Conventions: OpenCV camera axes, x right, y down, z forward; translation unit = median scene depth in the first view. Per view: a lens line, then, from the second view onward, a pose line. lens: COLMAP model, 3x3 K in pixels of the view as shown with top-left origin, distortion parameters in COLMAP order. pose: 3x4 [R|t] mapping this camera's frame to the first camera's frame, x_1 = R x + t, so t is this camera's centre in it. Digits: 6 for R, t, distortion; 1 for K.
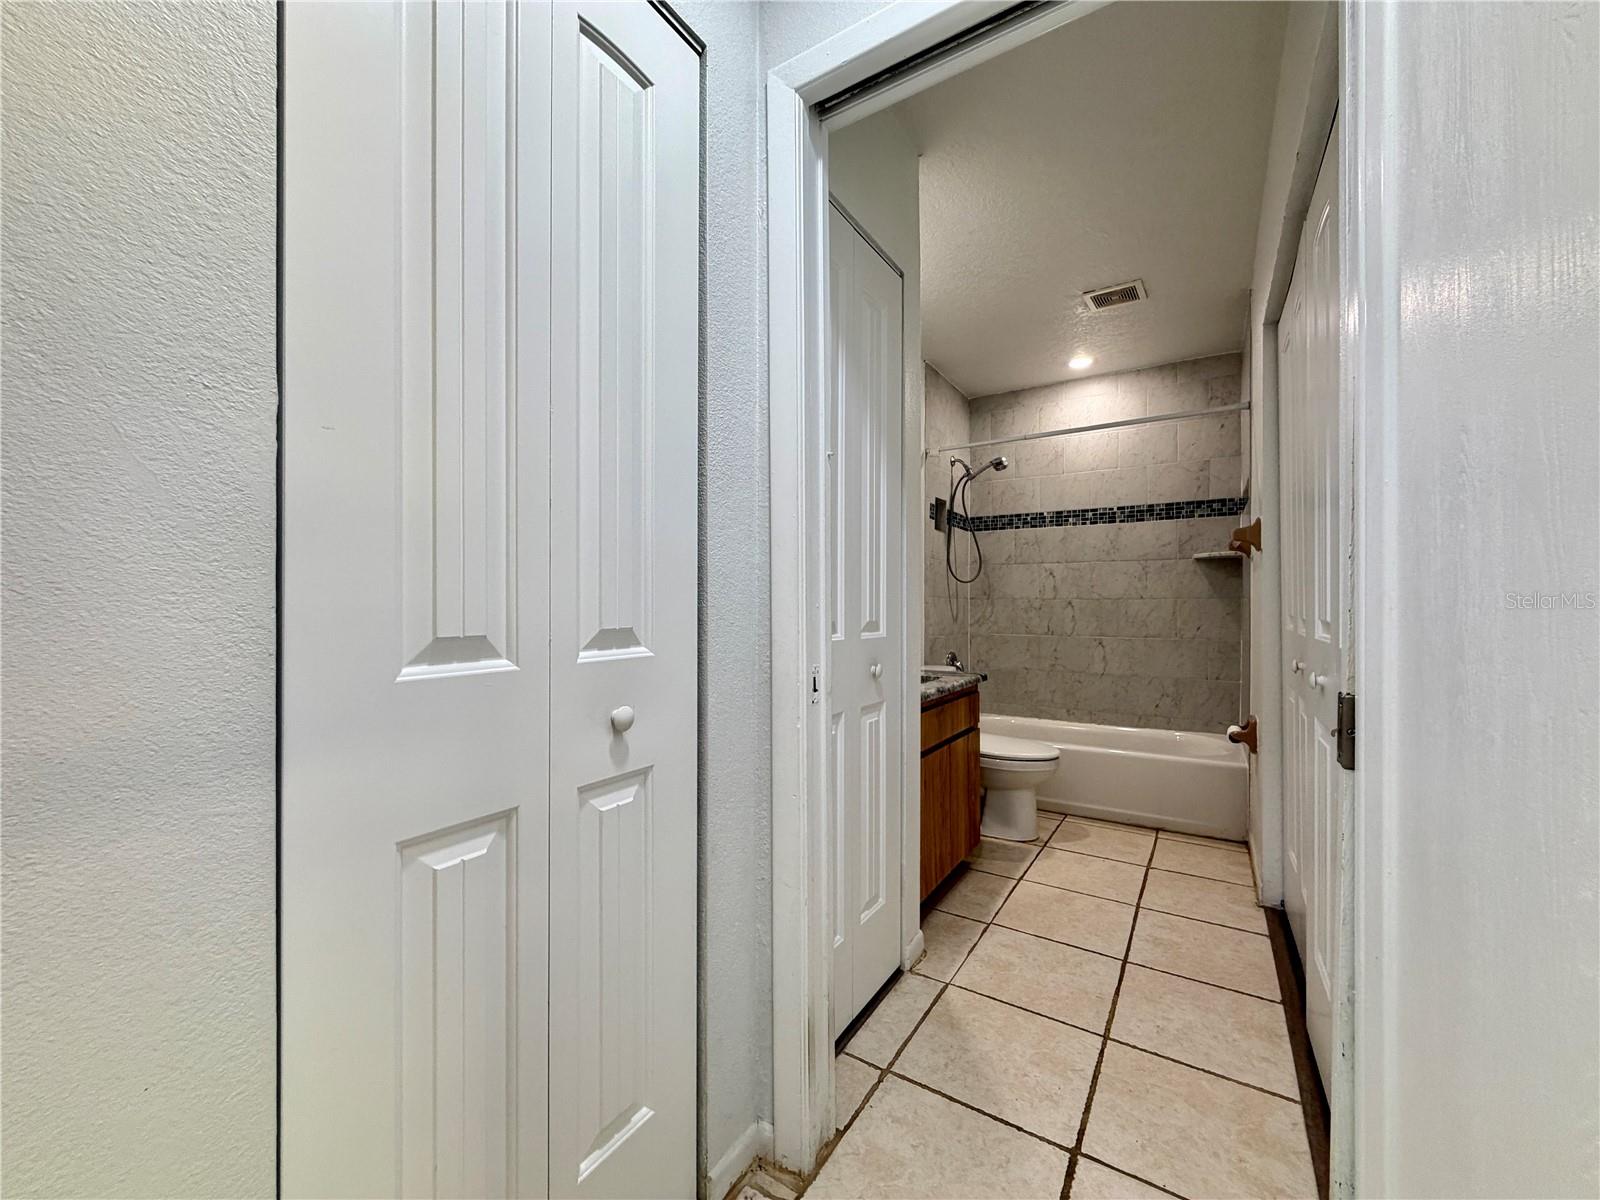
lens RADIAL K [[636.9, 0, 796.2], [0, 636.9, 603.8], [0, 0, 1]] dist [-0.001468, 0.000649]
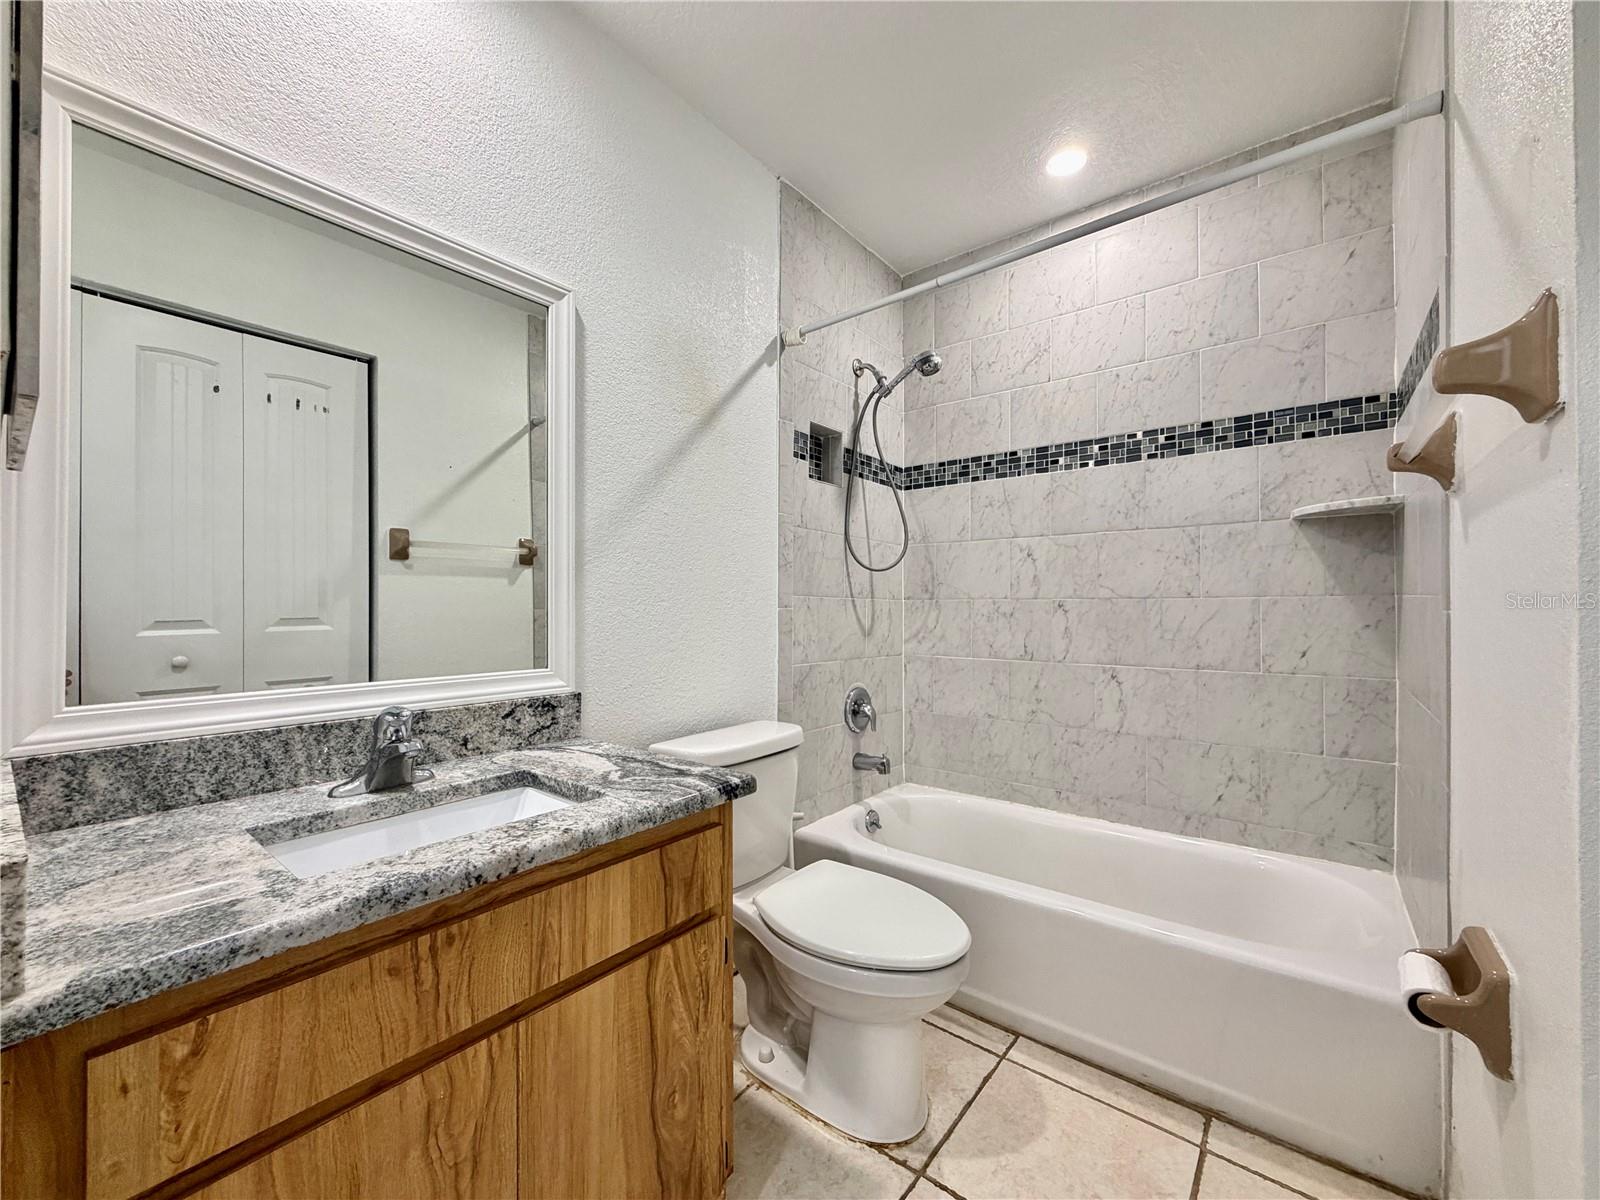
lens RADIAL K [[636.9, 0, 796.2], [0, 636.9, 603.8], [0, 0, 1]] dist [-0.001468, 0.000649]
pose [[0.994639, -0.002080, -0.103387, 0.260662], [0.001701, 0.999991, -0.003760, -0.000755], [0.103394, 0.003564, 0.994634, 0.418656]]
